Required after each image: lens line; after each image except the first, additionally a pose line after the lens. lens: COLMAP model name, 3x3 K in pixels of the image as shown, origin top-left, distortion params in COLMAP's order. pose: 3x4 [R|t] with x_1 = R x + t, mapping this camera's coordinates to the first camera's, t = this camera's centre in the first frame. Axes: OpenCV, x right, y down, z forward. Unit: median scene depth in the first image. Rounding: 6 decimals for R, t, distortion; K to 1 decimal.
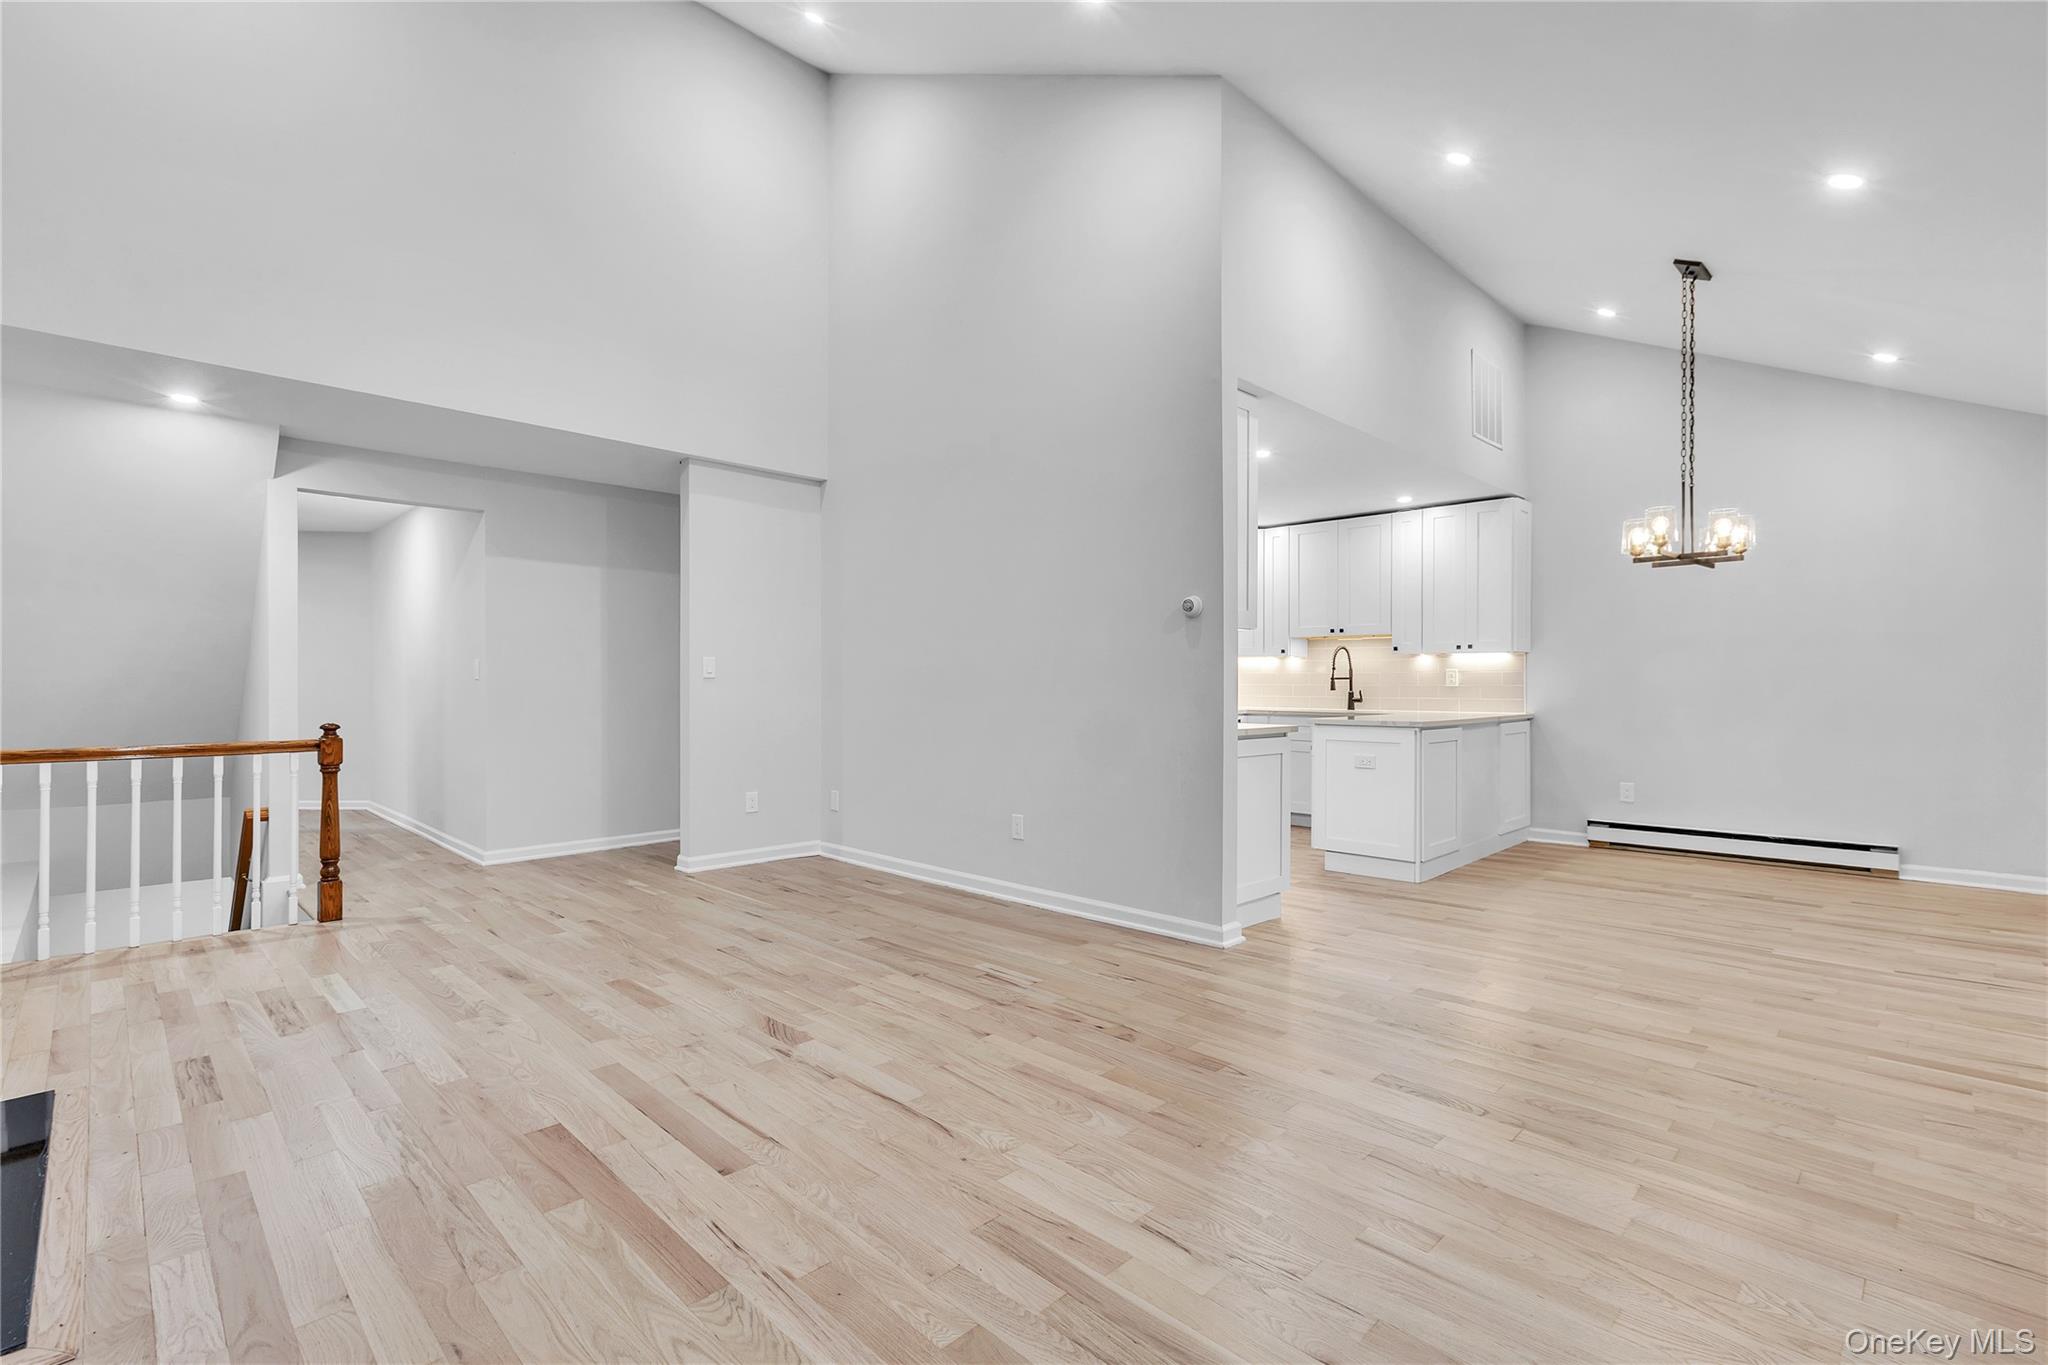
lens RADIAL K [[923.3, 0, 1016.9], [0, 923.3, 683.2], [0, 0, 1]] dist [0.000644, -0.001045]
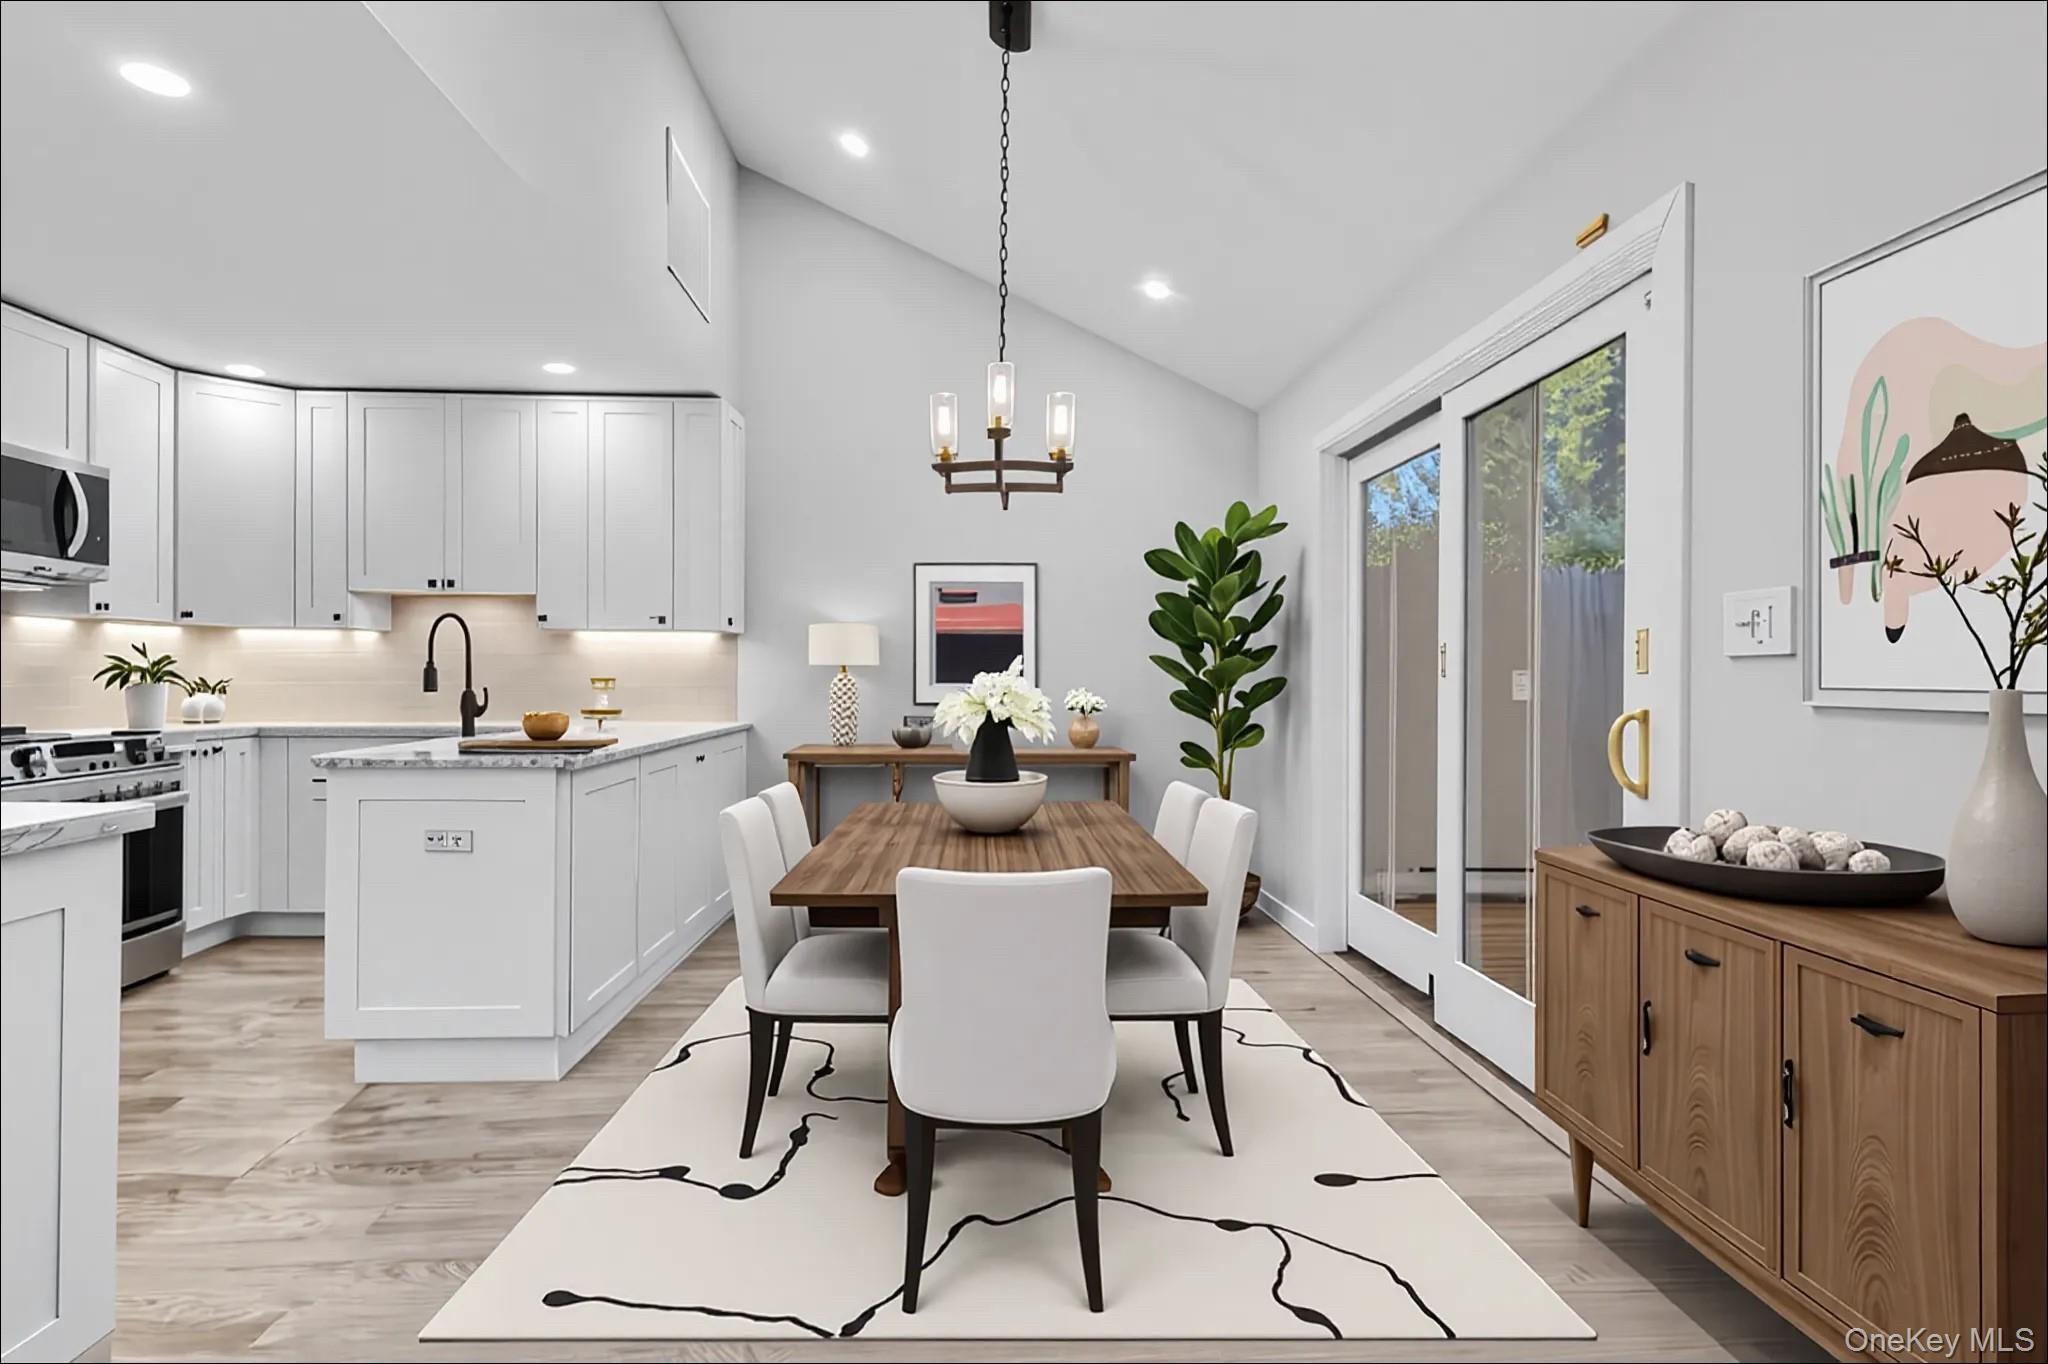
lens RADIAL K [[932.1, 0, 1013.0], [0, 932.1, 680.4], [0, 0, 1]] dist [0.002887, 0.000228]
pose [[0.666598, 0.006196, 0.745392, 0.307350], [-0.003539, 0.999980, -0.005146, 0.009379], [-0.745409, 0.000792, 0.666606, 0.694272]]
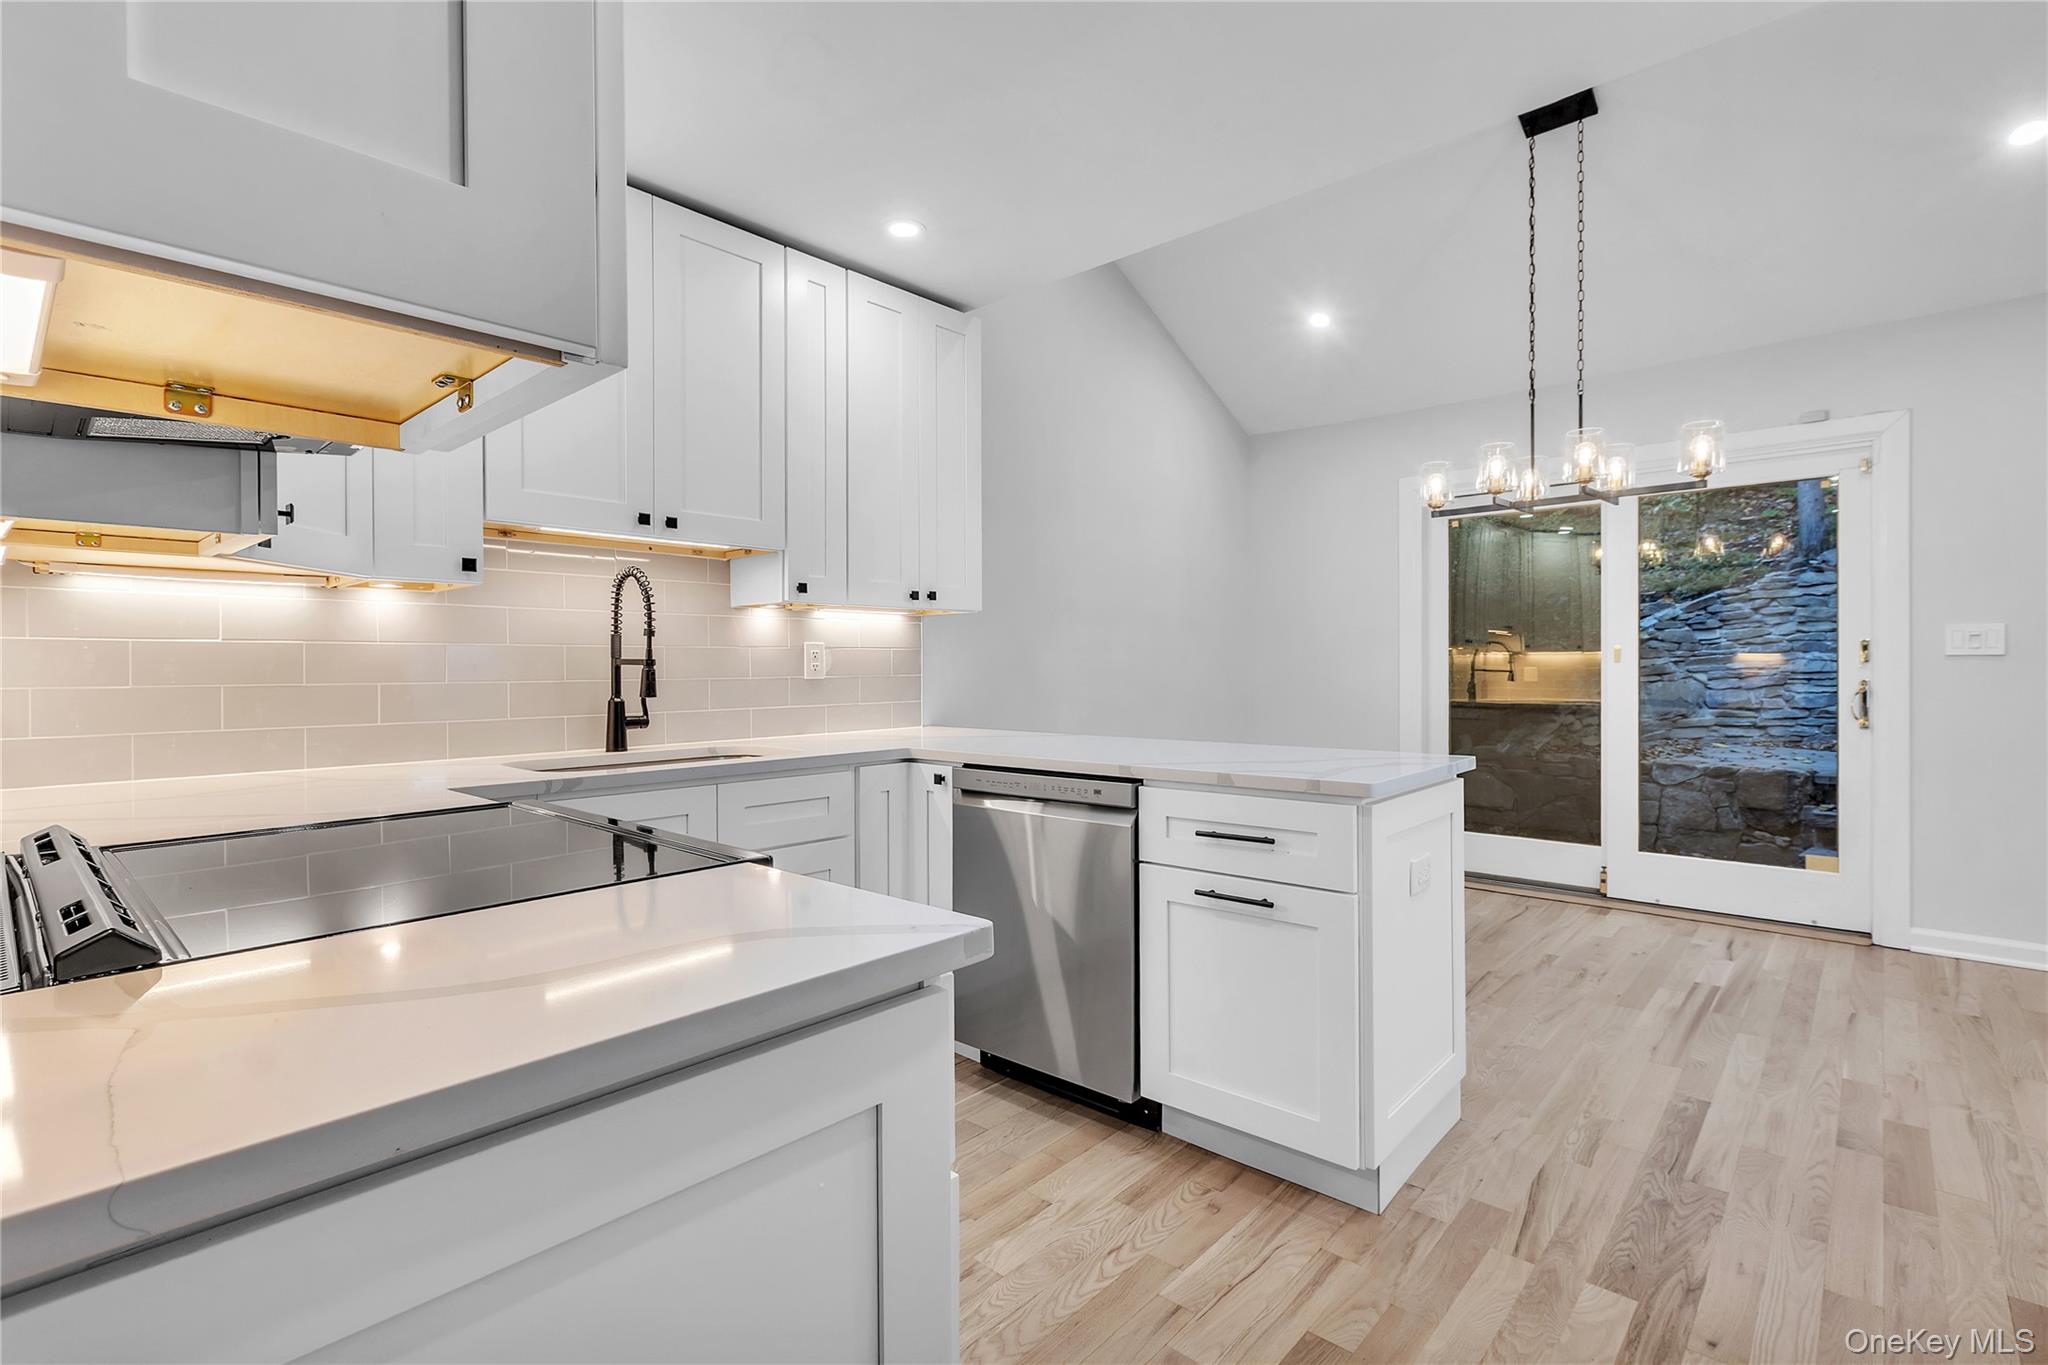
lens RADIAL K [[955.6, 0, 1021.1], [0, 955.6, 673.1], [0, 0, 1]] dist [-0.000290, -0.000494]
pose [[-0.055127, -0.007494, 0.998451, -0.022079], [0.004306, 0.999961, 0.007743, -0.005656], [-0.998470, 0.004726, -0.055093, 1.778918]]
